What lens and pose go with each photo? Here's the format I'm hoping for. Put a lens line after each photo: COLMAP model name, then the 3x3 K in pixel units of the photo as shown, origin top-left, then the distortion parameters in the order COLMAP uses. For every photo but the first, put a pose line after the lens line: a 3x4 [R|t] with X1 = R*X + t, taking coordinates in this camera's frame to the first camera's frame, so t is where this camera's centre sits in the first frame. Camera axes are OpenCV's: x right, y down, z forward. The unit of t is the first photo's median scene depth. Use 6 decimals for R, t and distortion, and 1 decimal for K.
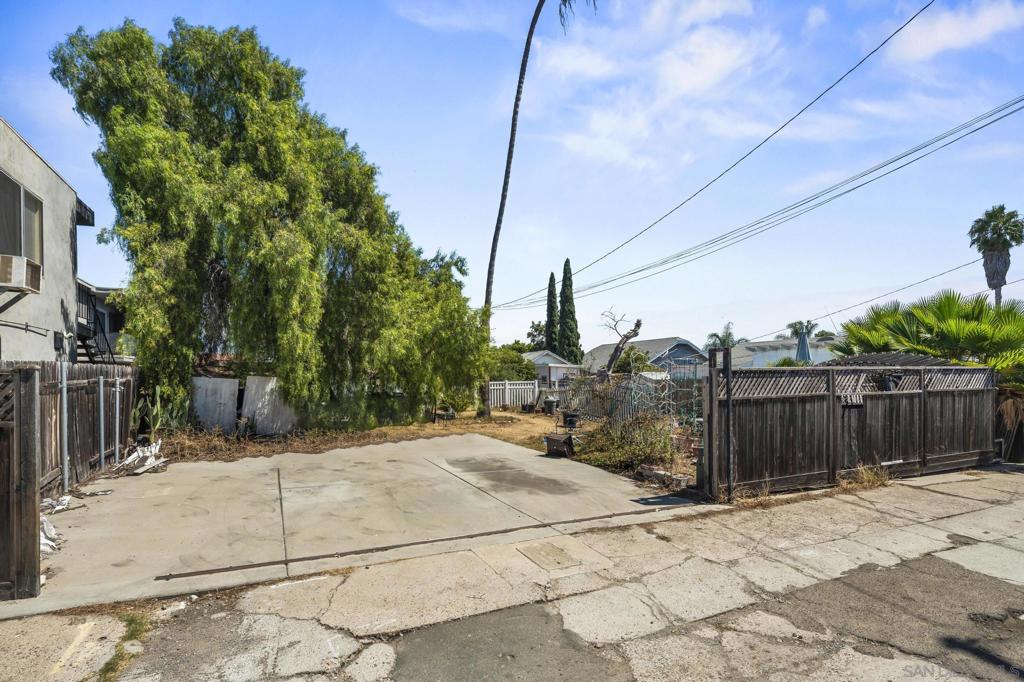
lens RADIAL K [[501.3, 0, 511.4], [0, 501.3, 365.4], [0, 0, 1]] dist [-0.000118, 0.000278]
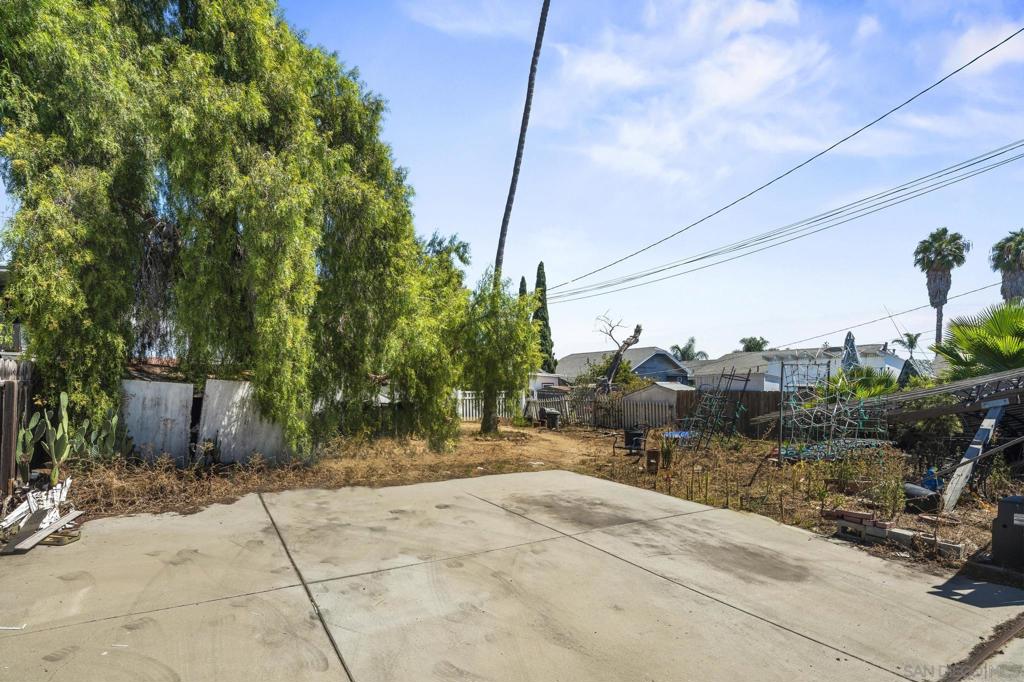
lens RADIAL K [[498.8, 0, 512.6], [0, 498.8, 391.6], [0, 0, 1]] dist [0.000589, -0.001039]
pose [[0.994444, 0.008854, 0.104893, -0.182024], [-0.012270, 0.999414, 0.031964, 0.011031], [-0.104548, -0.033073, 0.993970, 0.274915]]
